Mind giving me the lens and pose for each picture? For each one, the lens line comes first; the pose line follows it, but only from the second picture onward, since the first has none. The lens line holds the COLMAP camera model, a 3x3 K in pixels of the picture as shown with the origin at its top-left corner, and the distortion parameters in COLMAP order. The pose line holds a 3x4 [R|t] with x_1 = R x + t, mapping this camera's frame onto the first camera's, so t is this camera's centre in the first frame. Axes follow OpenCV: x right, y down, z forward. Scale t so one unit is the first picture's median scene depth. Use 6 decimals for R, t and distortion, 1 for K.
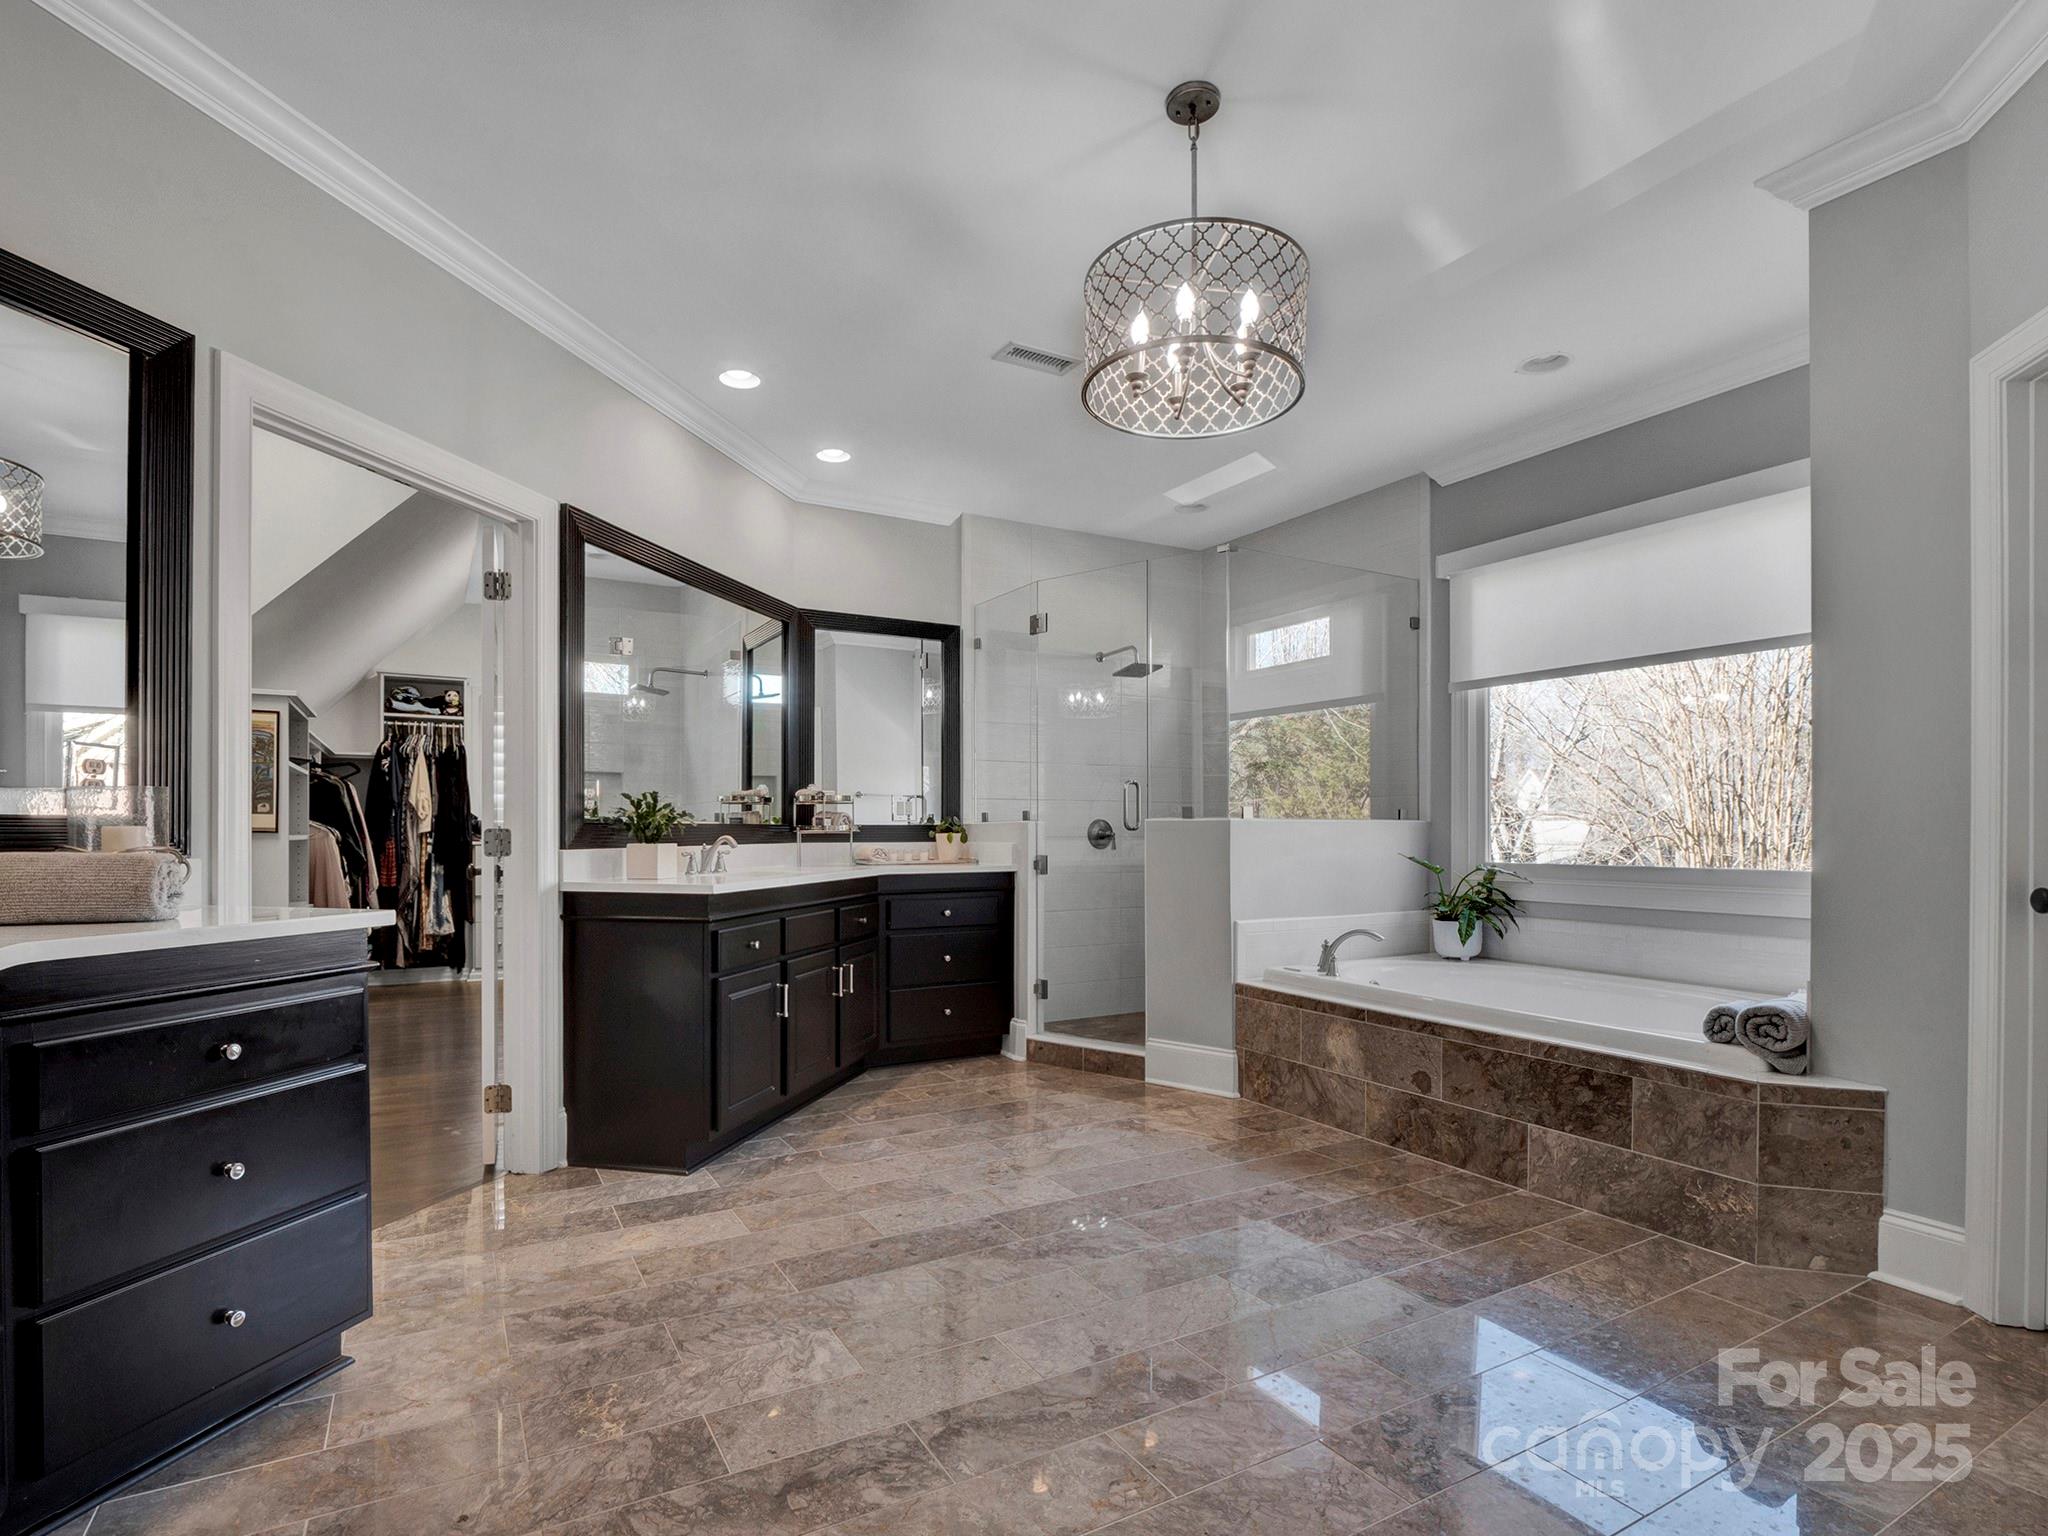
lens RADIAL K [[1016.1, 0, 1016.5], [0, 1016.1, 814.1], [0, 0, 1]] dist [-0.000230, -0.013006]
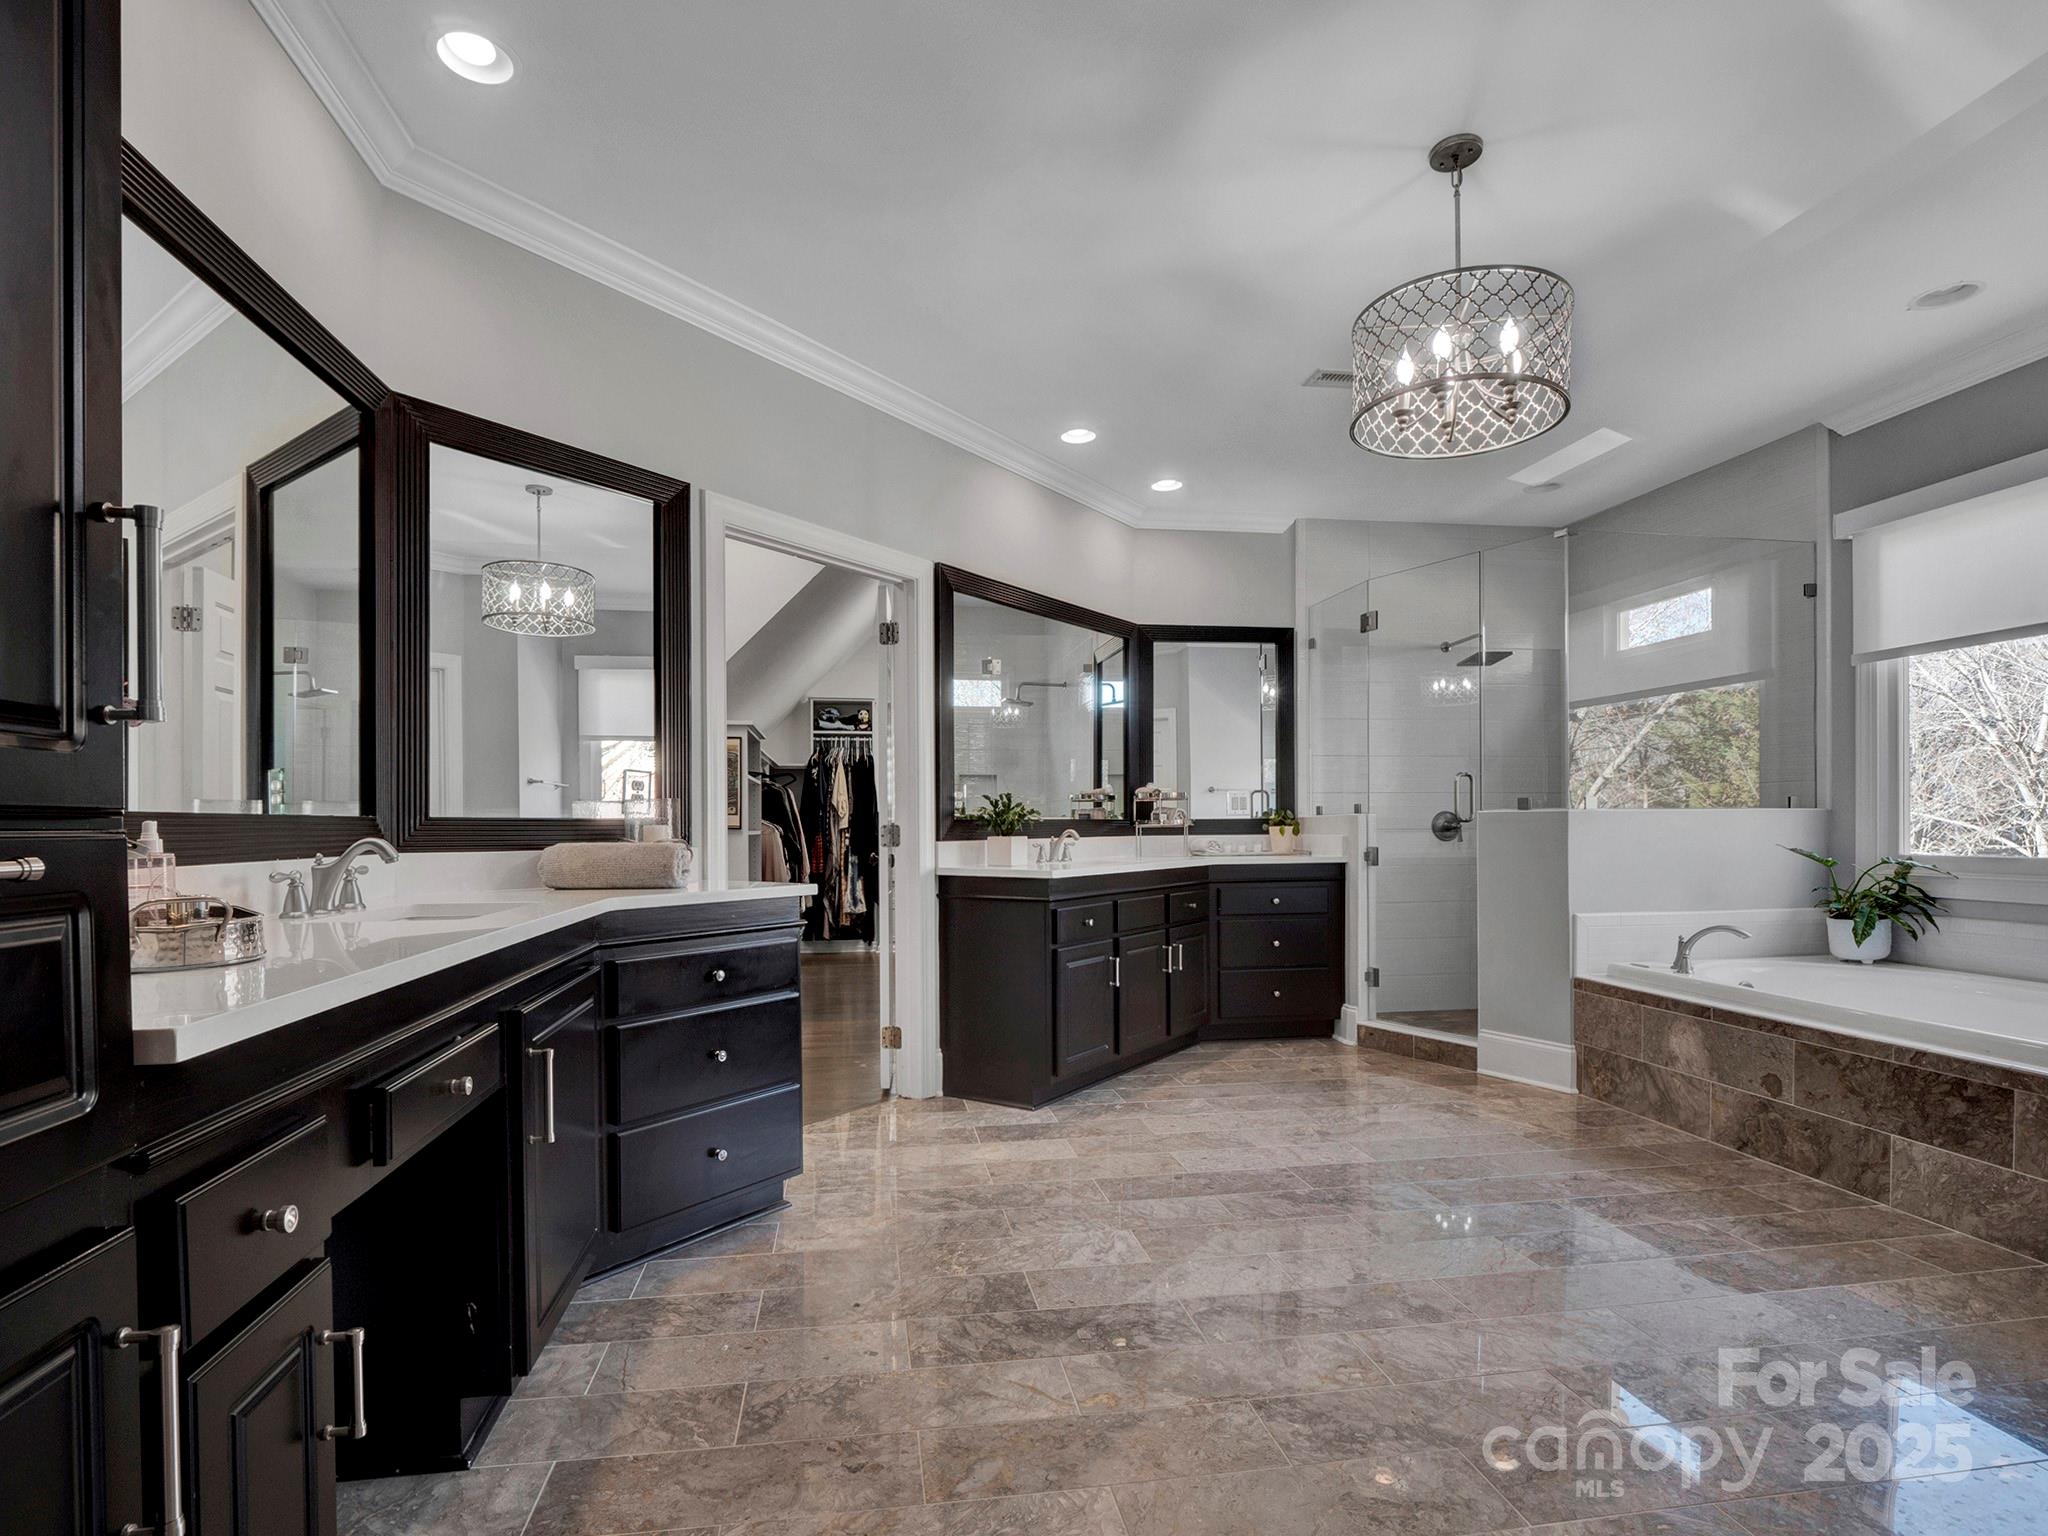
lens RADIAL K [[1012.3, 0, 1063.7], [0, 1012.3, 789.8], [0, 0, 1]] dist [-0.012955, 0.000235]
pose [[0.949779, -0.017719, -0.312420, 0.073809], [0.012173, 0.999732, -0.019693, -0.001720], [0.312685, 0.014901, 0.949740, -0.108888]]
